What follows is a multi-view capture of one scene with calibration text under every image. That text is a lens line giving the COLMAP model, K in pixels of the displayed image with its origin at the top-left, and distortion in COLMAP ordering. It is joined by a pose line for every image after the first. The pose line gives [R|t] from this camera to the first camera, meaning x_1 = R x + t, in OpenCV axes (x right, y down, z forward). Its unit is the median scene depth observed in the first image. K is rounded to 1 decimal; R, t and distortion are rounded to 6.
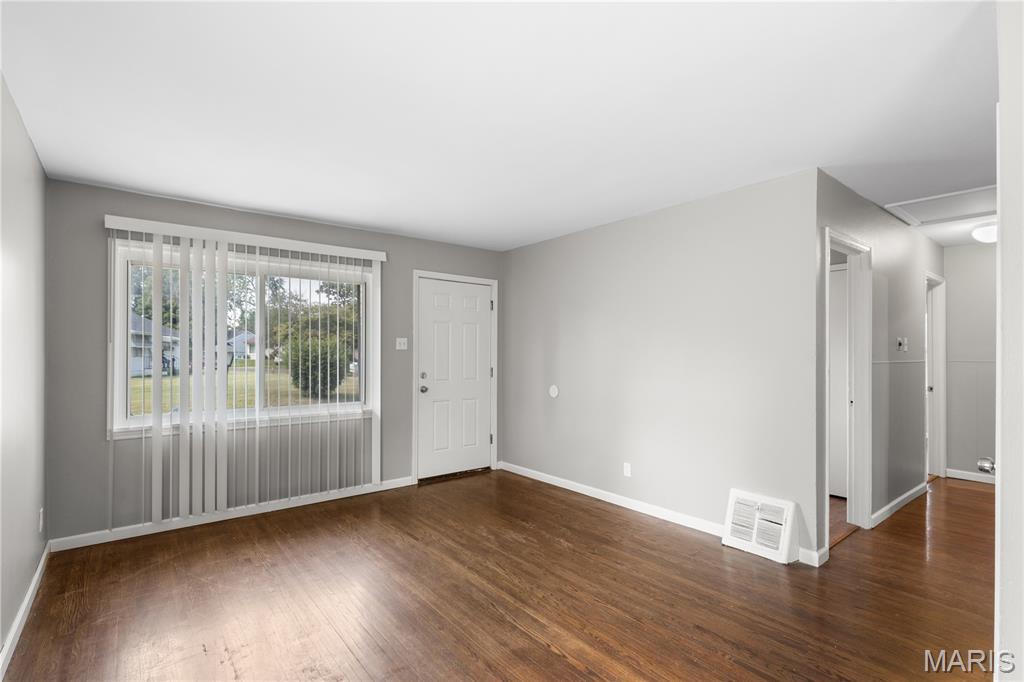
lens RADIAL K [[482.7, 0, 509.5], [0, 482.7, 354.3], [0, 0, 1]] dist [0.000372, 0.000113]
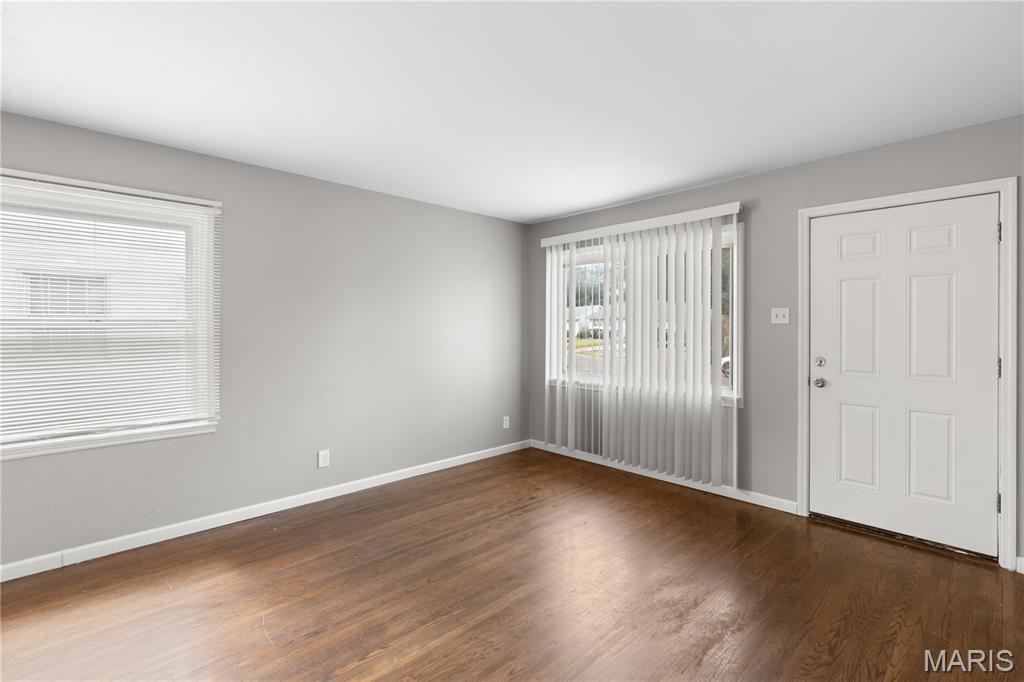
lens RADIAL K [[467.3, 0, 511.1], [0, 467.3, 335.8], [0, 0, 1]] dist [-0.000572, 0.000063]
pose [[0.092048, 0.017246, -0.995605, 0.584690], [-0.003726, 0.999849, 0.016975, -0.002809], [0.995748, 0.002147, 0.092098, 0.692244]]
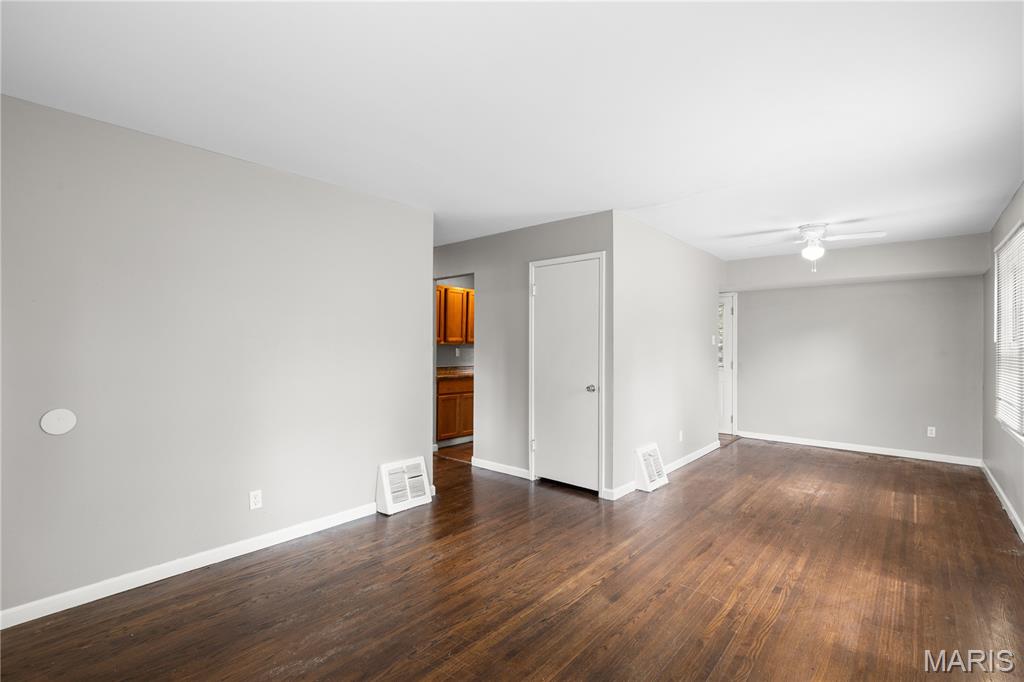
lens RADIAL K [[467.3, 0, 511.1], [0, 467.3, 335.8], [0, 0, 1]] dist [-0.000572, 0.000063]
pose [[-0.183449, 0.015541, 0.982906, -0.627449], [0.000424, 0.999876, -0.015730, -0.004495], [-0.983029, -0.002469, -0.183433, 0.852203]]
